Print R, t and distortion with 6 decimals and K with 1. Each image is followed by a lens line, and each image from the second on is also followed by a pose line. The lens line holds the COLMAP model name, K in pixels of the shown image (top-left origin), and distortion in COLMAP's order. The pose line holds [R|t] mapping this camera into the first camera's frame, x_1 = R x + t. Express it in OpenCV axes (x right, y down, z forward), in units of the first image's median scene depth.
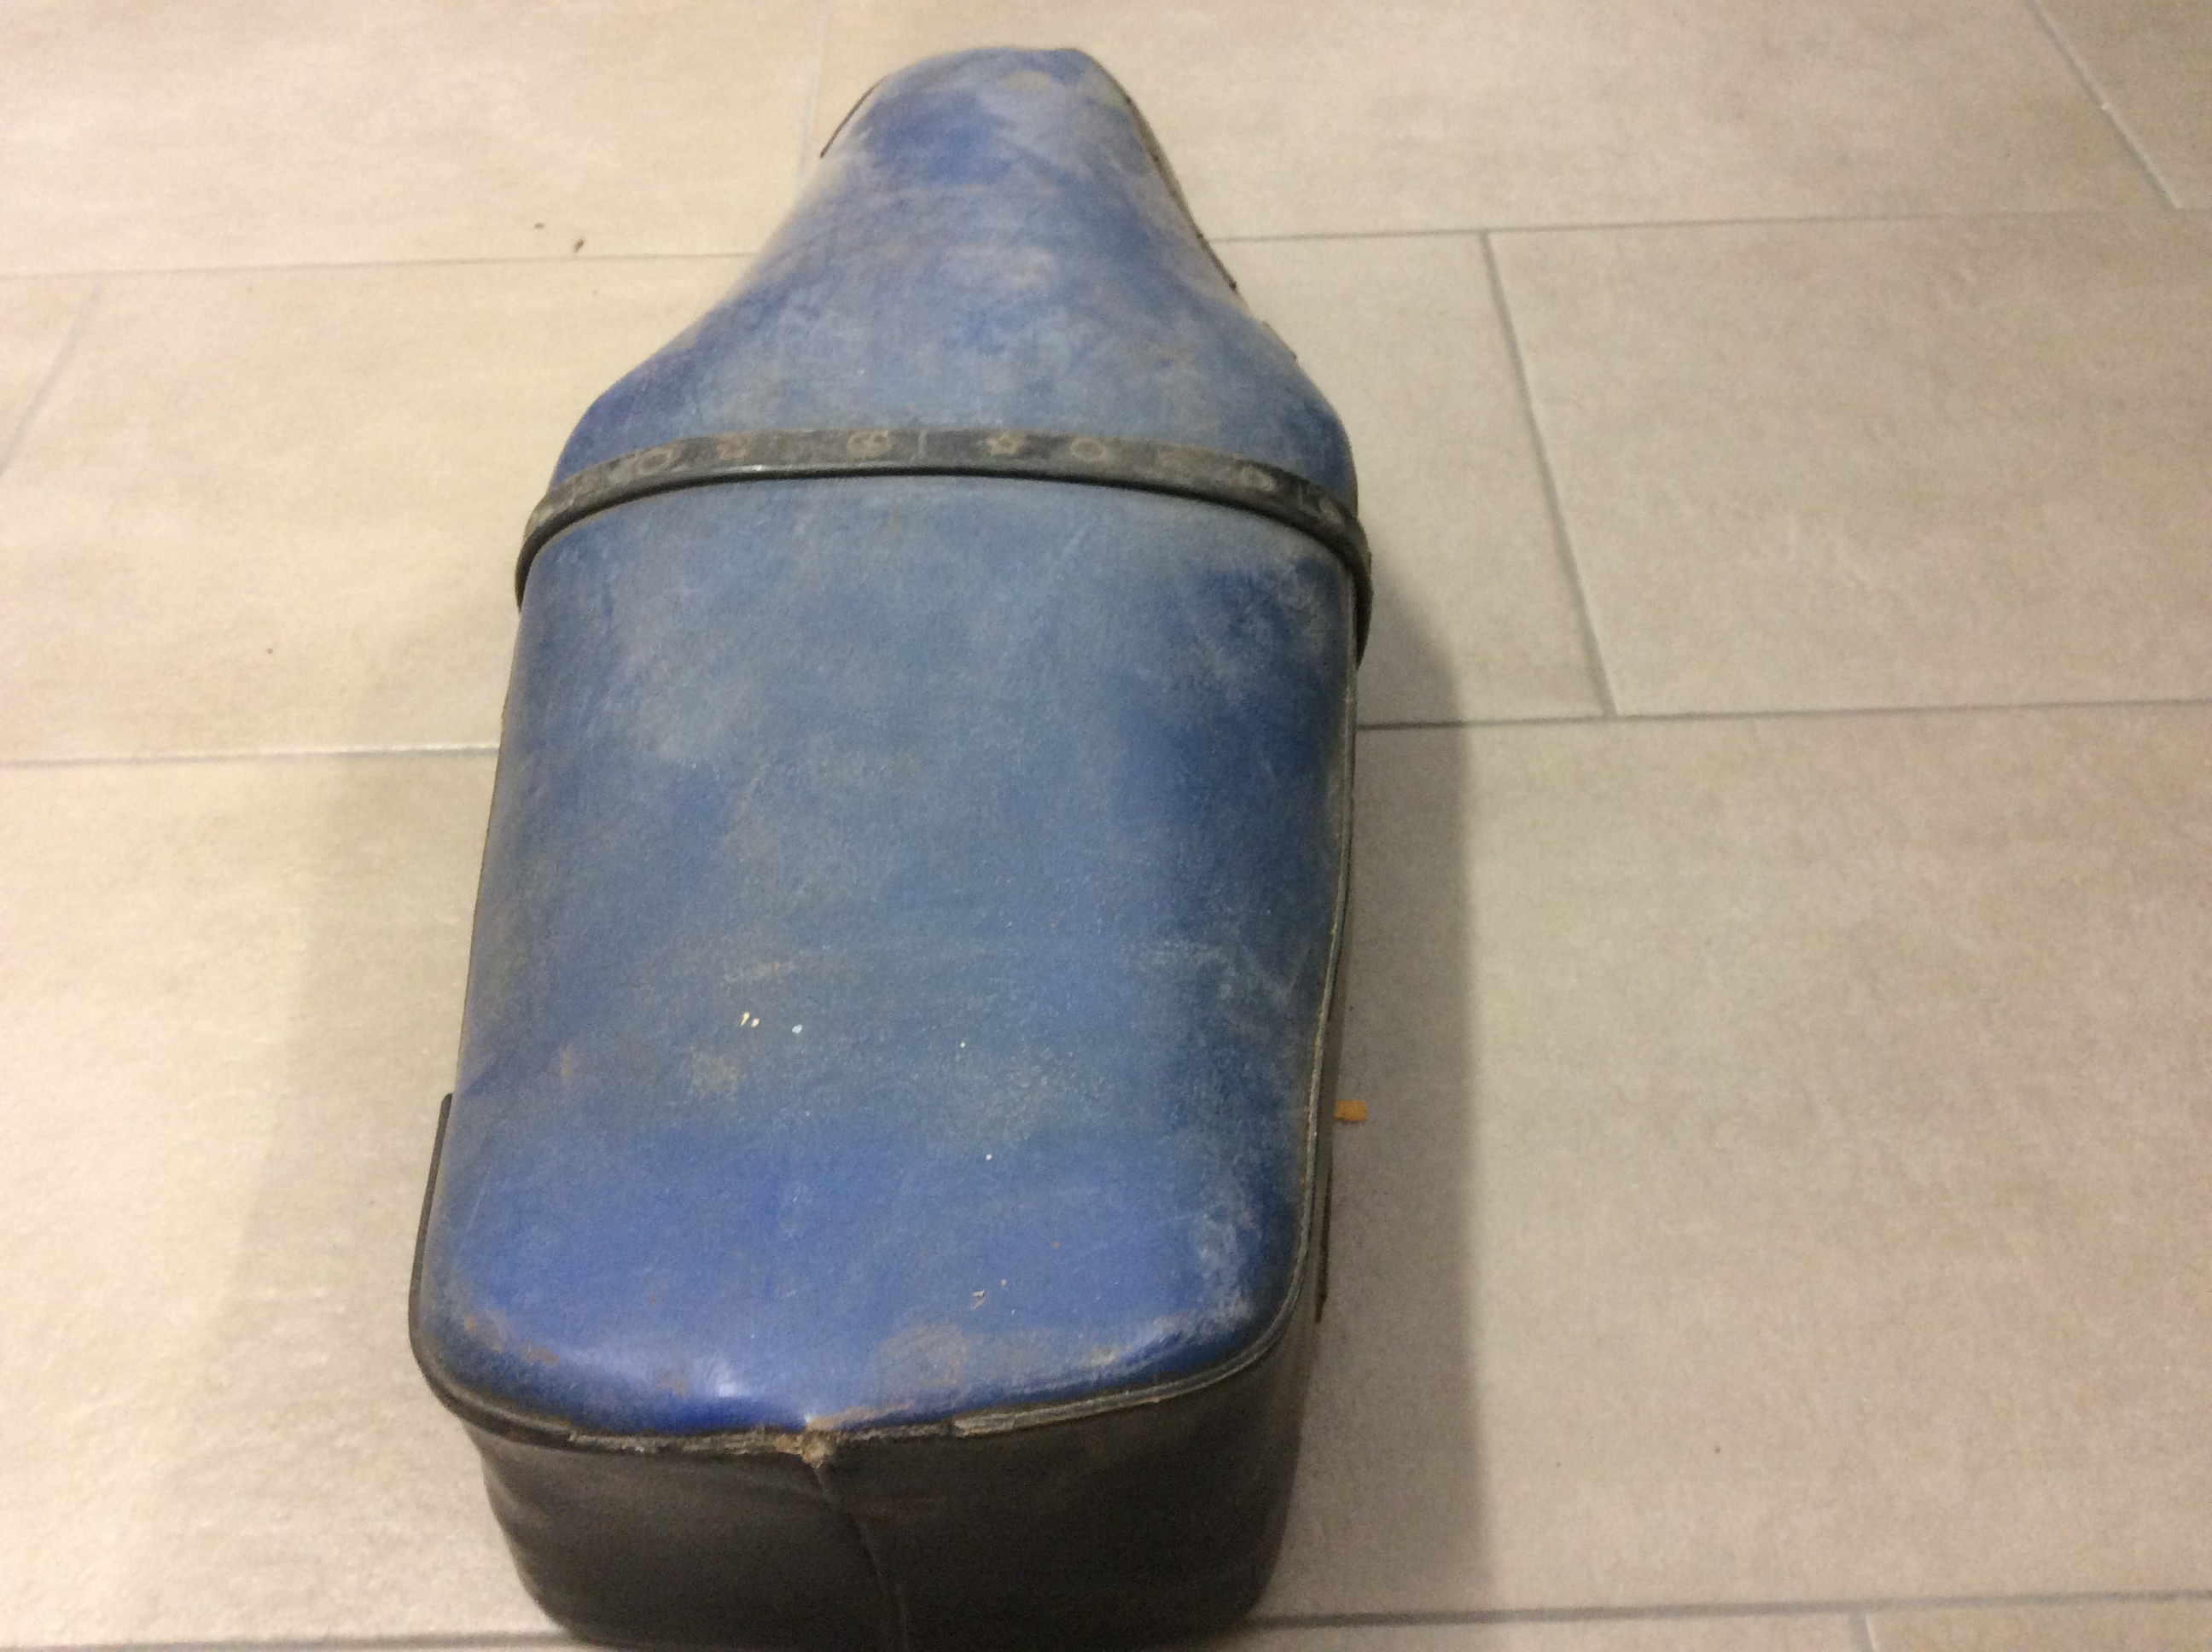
lens RADIAL K [[1997.9, 0, 1069.6], [0, 1997.9, 850.1], [0, 0, 1]] dist [0.114853, -0.237378]
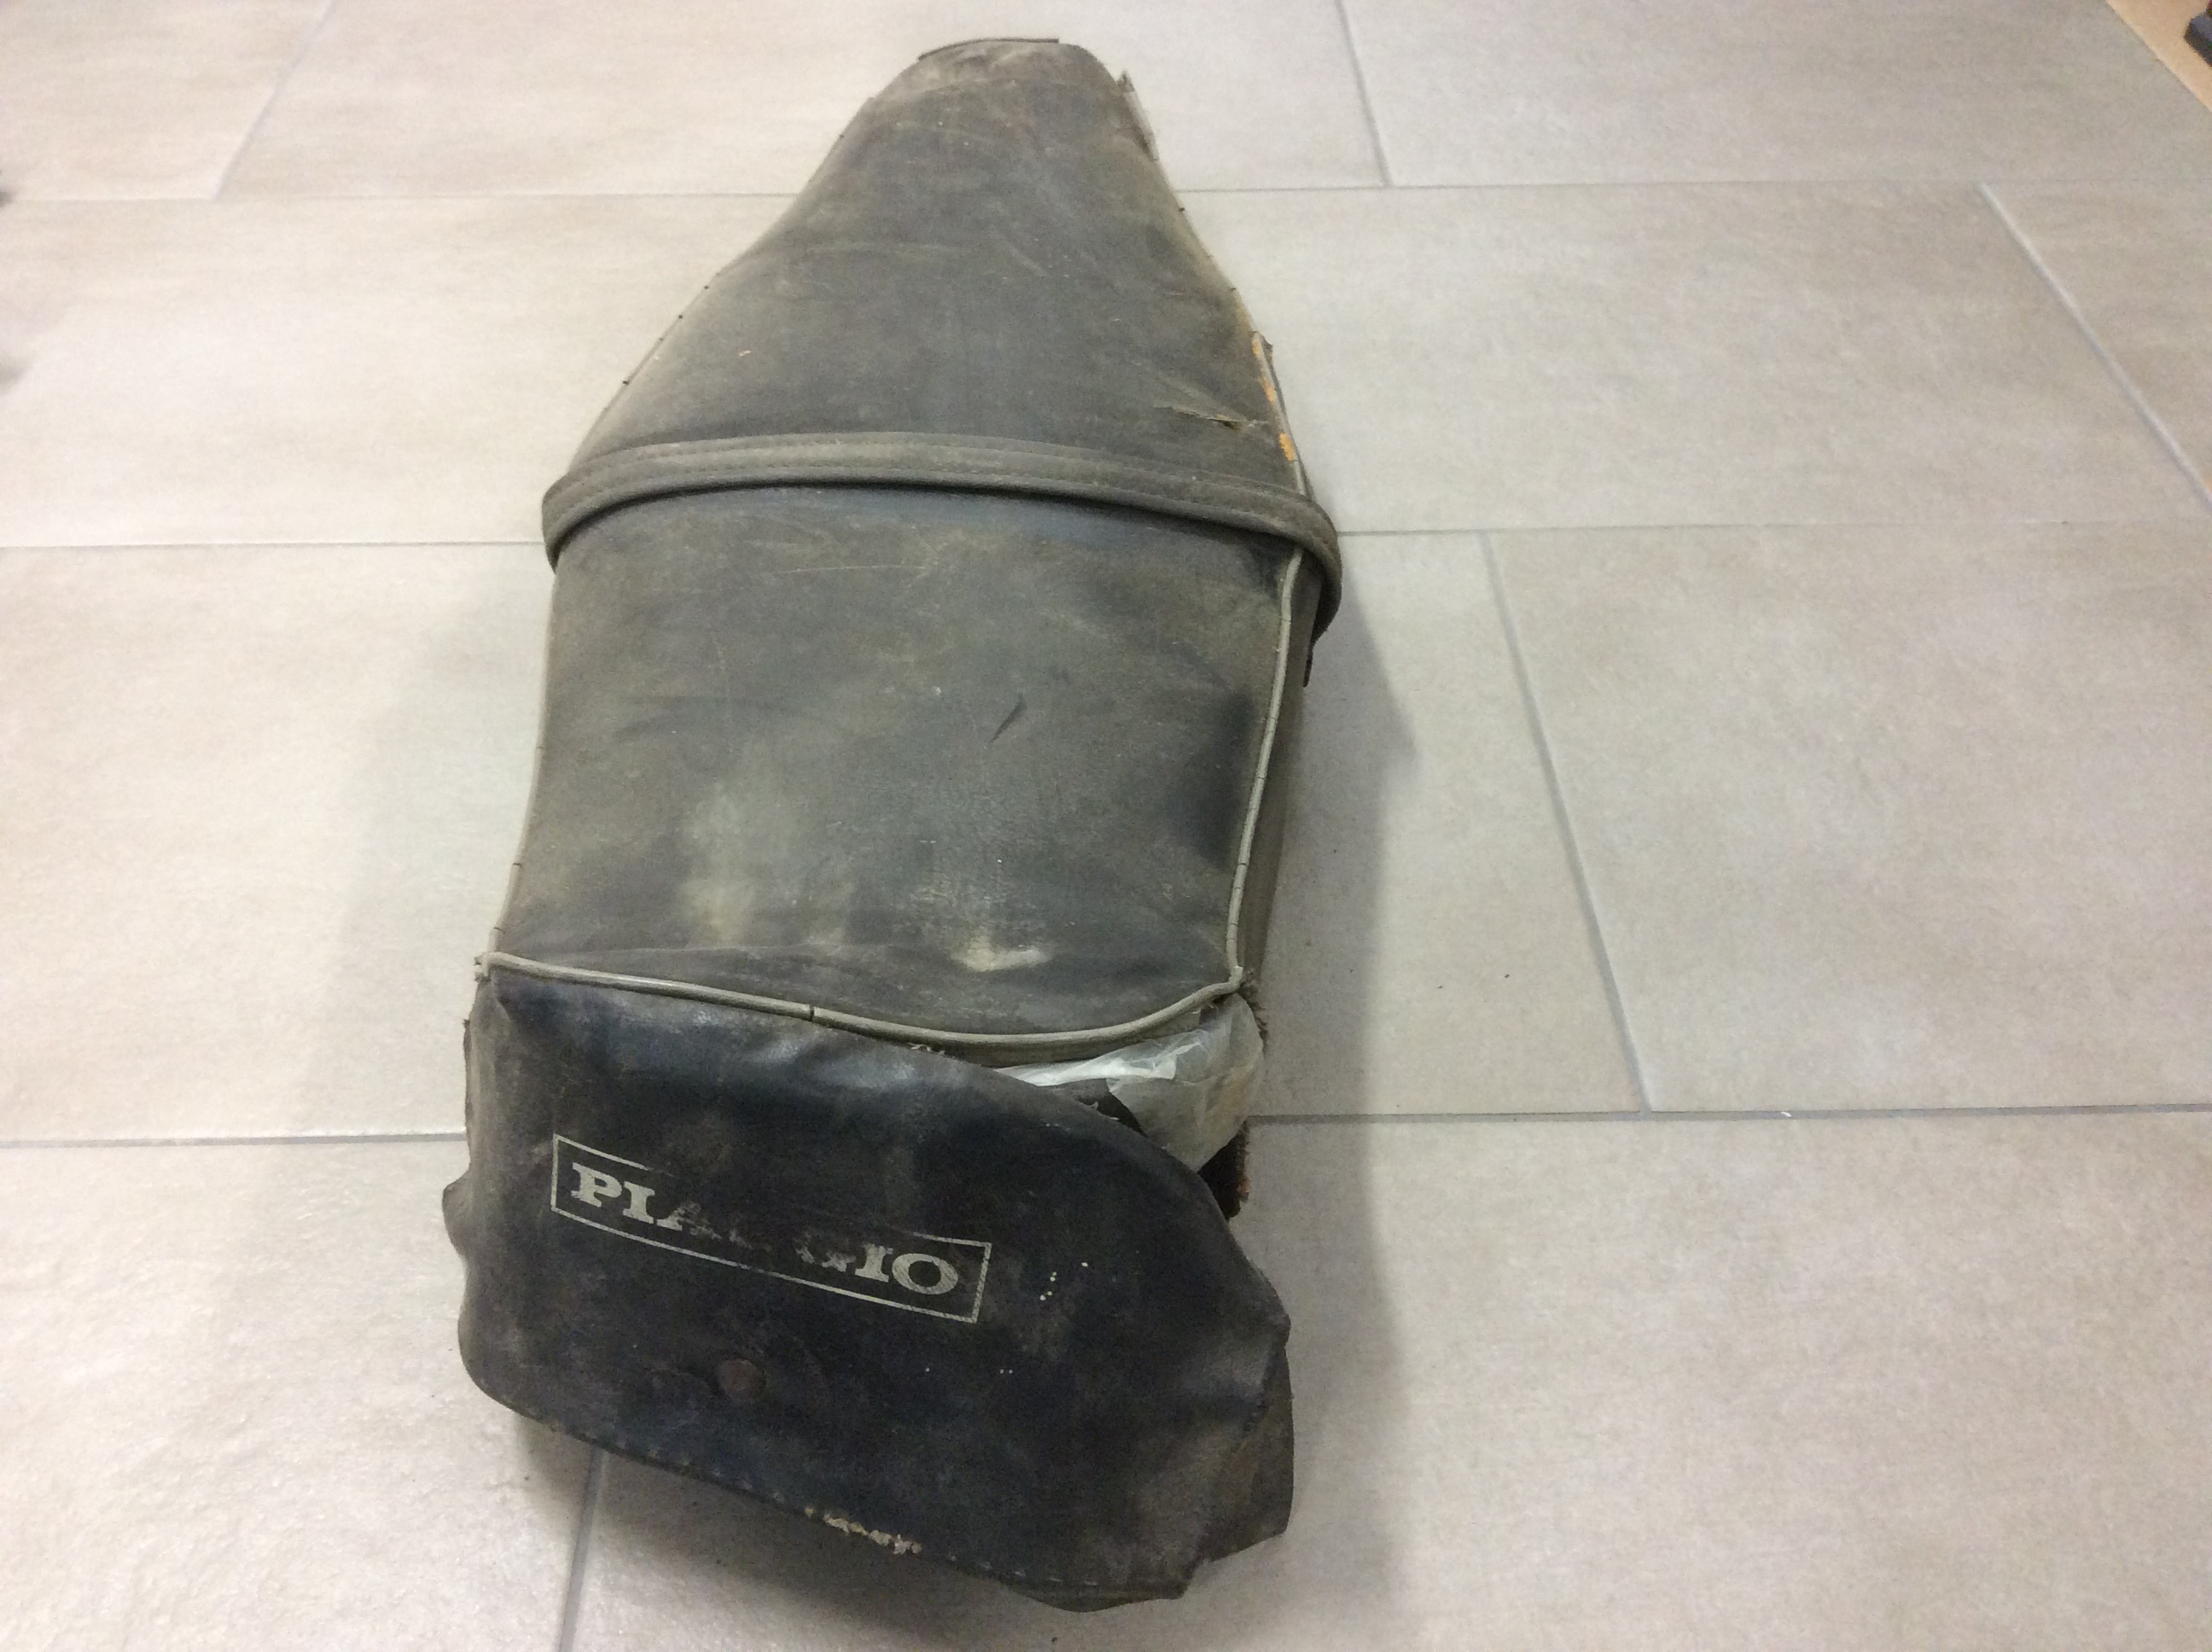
lens RADIAL K [[2012.2, 0, 1087.3], [0, 2012.2, 867.6], [0, 0, 1]] dist [0.073426, -0.160458]
pose [[0.999744, 0.006780, 0.021572, 0.012819], [-0.005284, 0.997625, -0.068679, 0.548271], [-0.021986, 0.068548, 0.997406, -0.475465]]
